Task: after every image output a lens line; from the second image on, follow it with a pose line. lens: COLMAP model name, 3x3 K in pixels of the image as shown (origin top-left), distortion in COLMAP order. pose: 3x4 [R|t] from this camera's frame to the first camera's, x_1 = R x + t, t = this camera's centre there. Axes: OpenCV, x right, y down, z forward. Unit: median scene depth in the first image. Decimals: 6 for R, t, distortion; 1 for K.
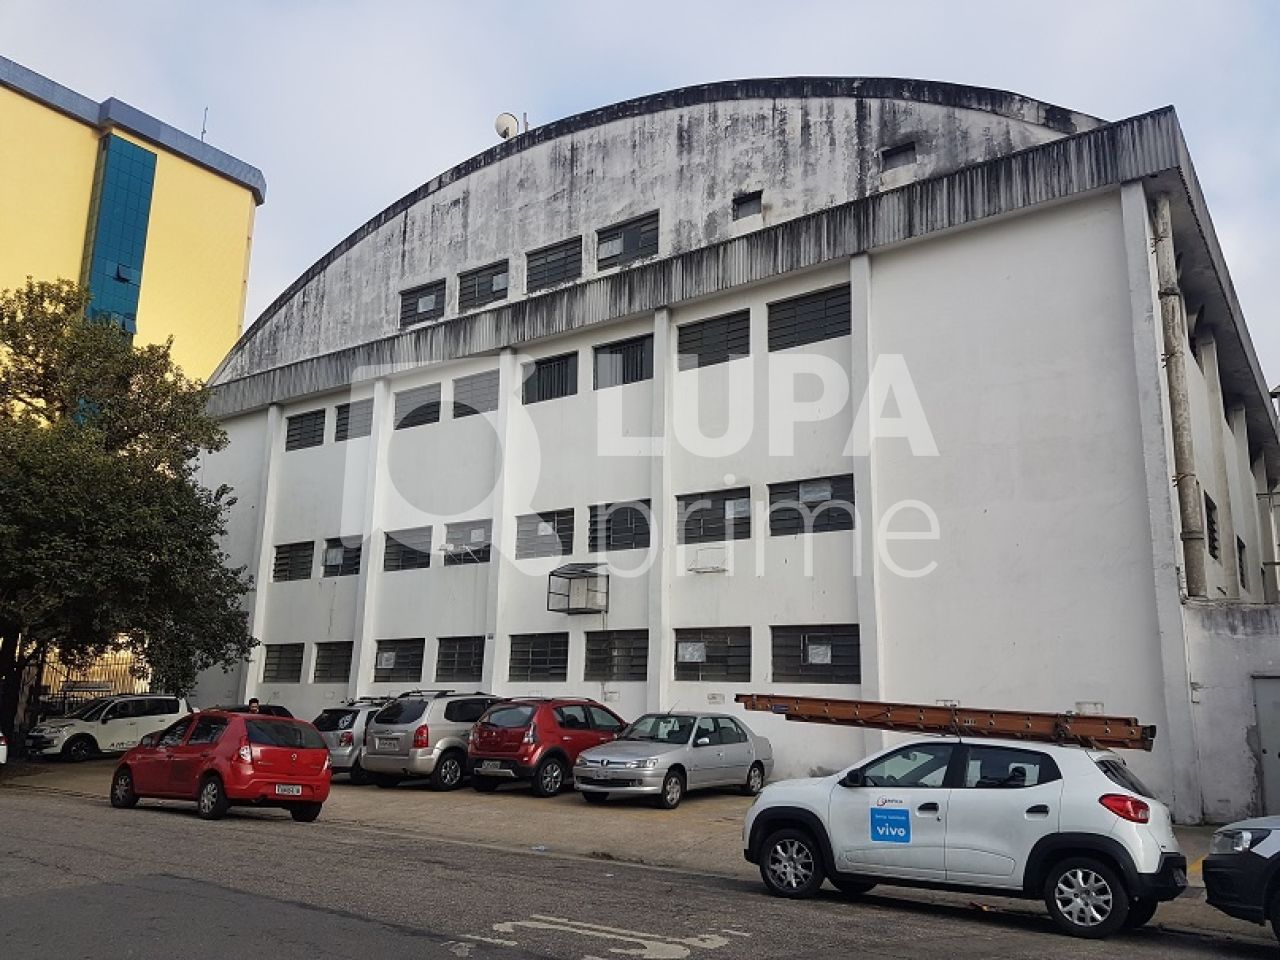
lens RADIAL K [[1003.9, 0, 640.7], [0, 1003.9, 492.4], [0, 0, 1]] dist [0.121804, -0.089284]
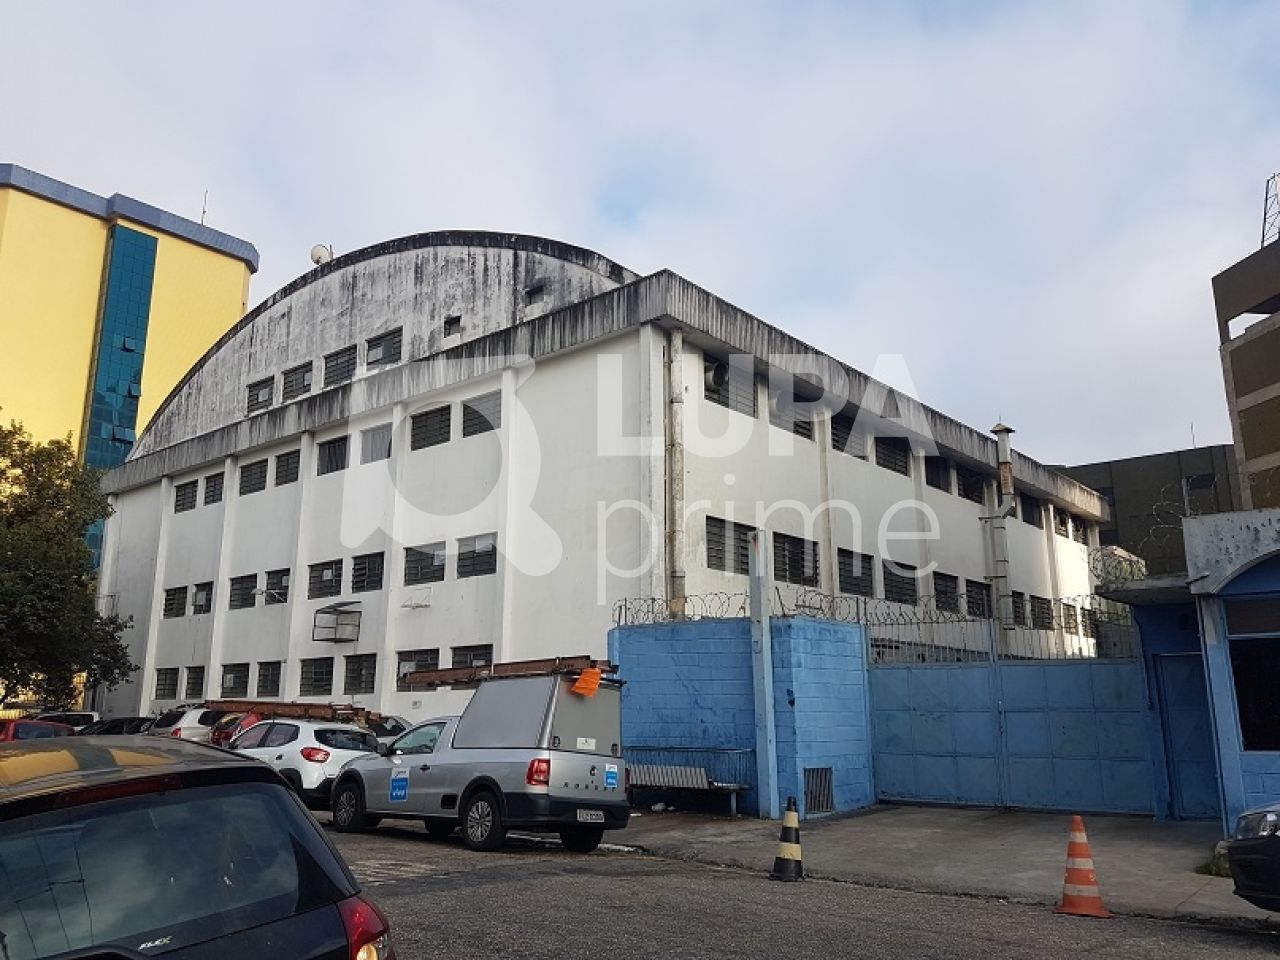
lens RADIAL K [[1003.9, 0, 631.5], [0, 1003.9, 473.2], [0, 0, 1]] dist [0.121804, -0.089284]
pose [[0.996263, -0.038036, -0.077552, 0.415755], [0.035782, 0.998902, -0.030254, -0.041867], [0.078617, 0.027366, 0.996529, -0.276380]]
